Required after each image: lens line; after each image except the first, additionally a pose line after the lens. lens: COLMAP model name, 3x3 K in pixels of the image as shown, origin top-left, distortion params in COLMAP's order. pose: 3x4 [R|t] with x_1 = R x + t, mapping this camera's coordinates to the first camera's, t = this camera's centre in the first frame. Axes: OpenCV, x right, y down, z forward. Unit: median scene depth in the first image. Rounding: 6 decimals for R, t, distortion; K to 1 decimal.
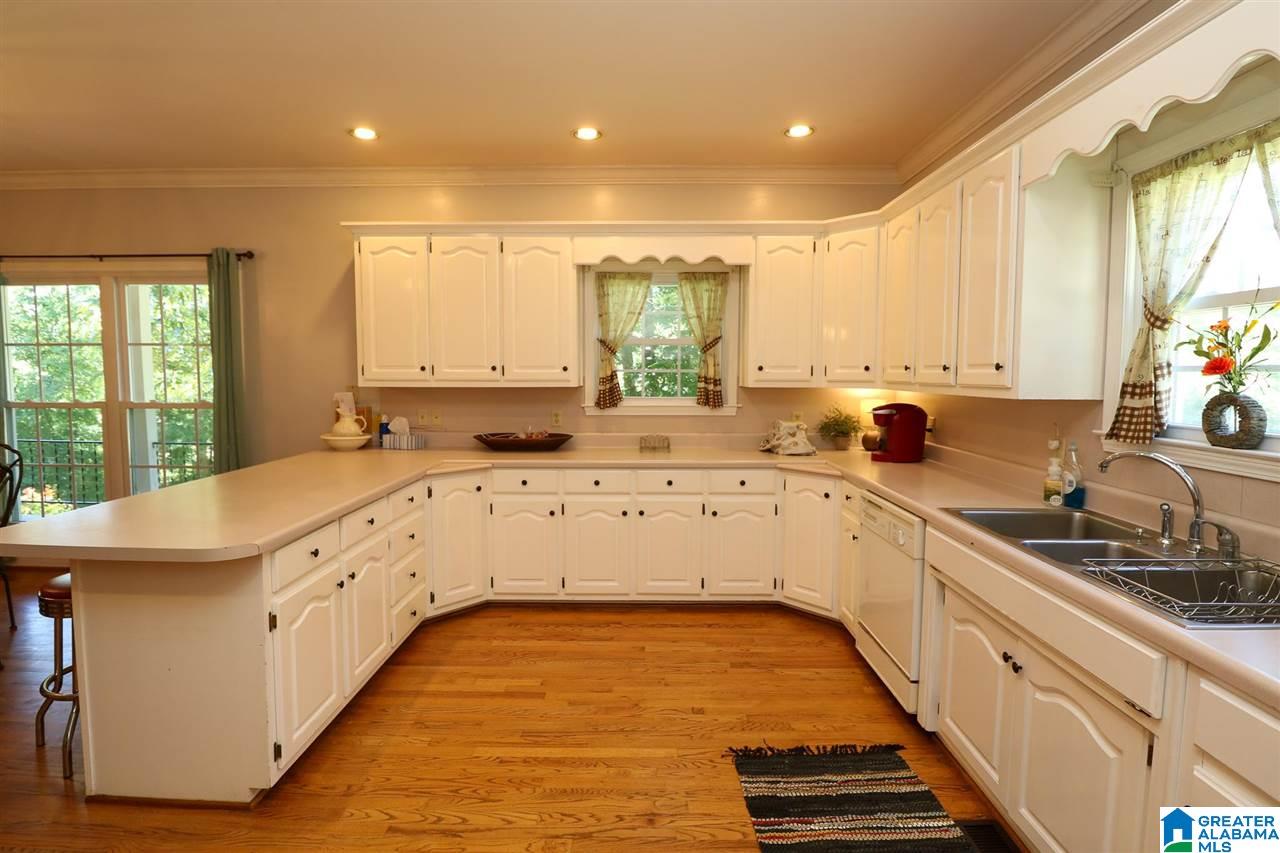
lens RADIAL K [[610.6, 0, 644.1], [0, 610.6, 416.8], [0, 0, 1]] dist [-0.010506, -0.008010]
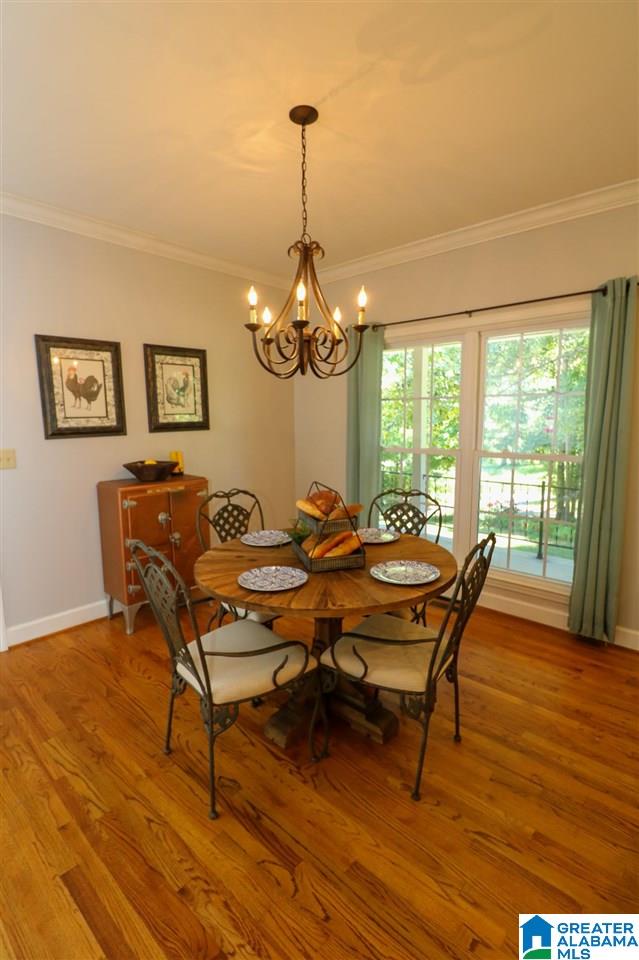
lens RADIAL K [[457.9, 0, 314.0], [0, 457.9, 483.4], [0, 0, 1]] dist [-0.010506, -0.008010]
pose [[0.737566, 0.087714, -0.669555, -0.623160], [-0.035844, 0.995216, 0.090891, -0.036453], [0.674324, -0.043039, 0.737181, 0.246416]]
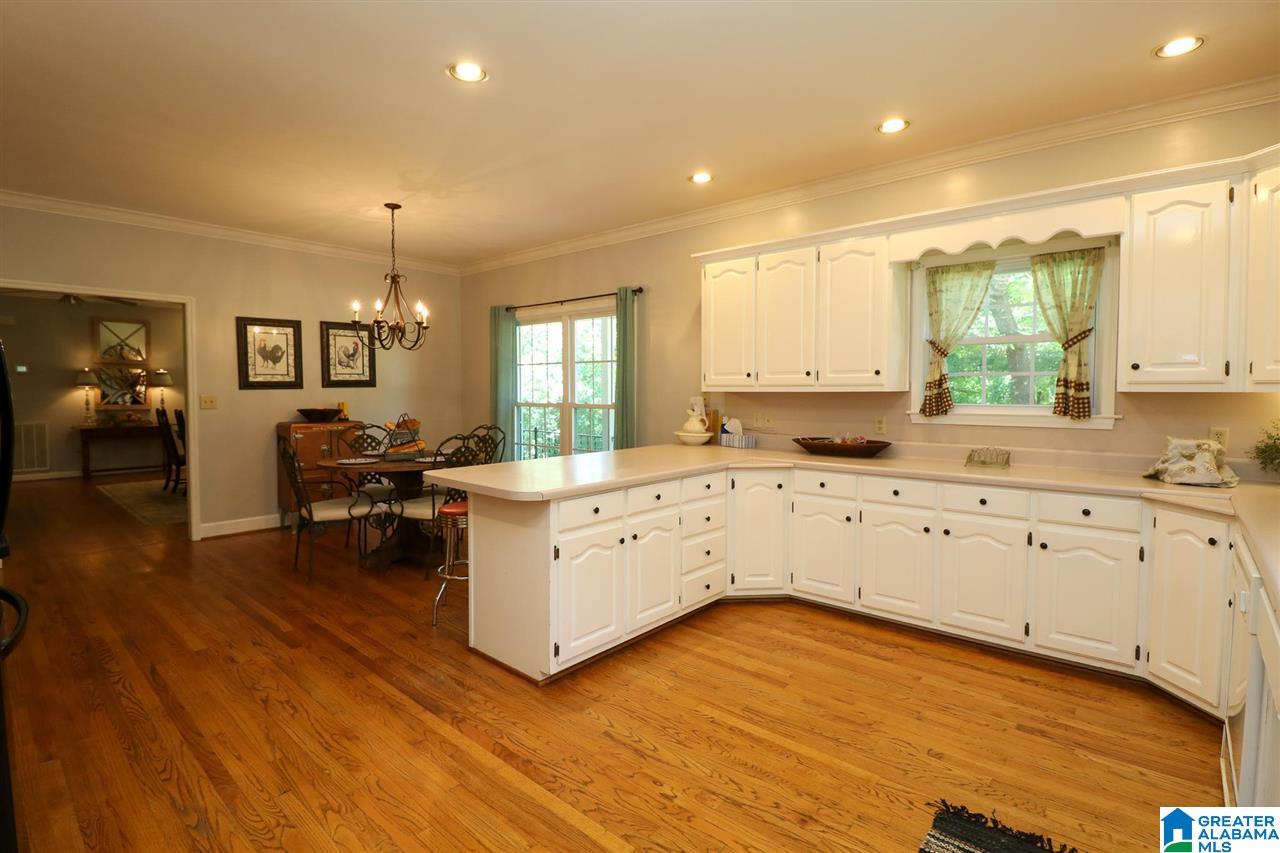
lens RADIAL K [[610.6, 0, 642.5], [0, 610.6, 415.6], [0, 0, 1]] dist [-0.010506, -0.008010]
pose [[0.758282, 0.023787, -0.651493, 0.227559], [-0.043213, 0.998970, -0.013822, 0.019279], [0.650493, 0.038634, 0.758529, 0.033357]]
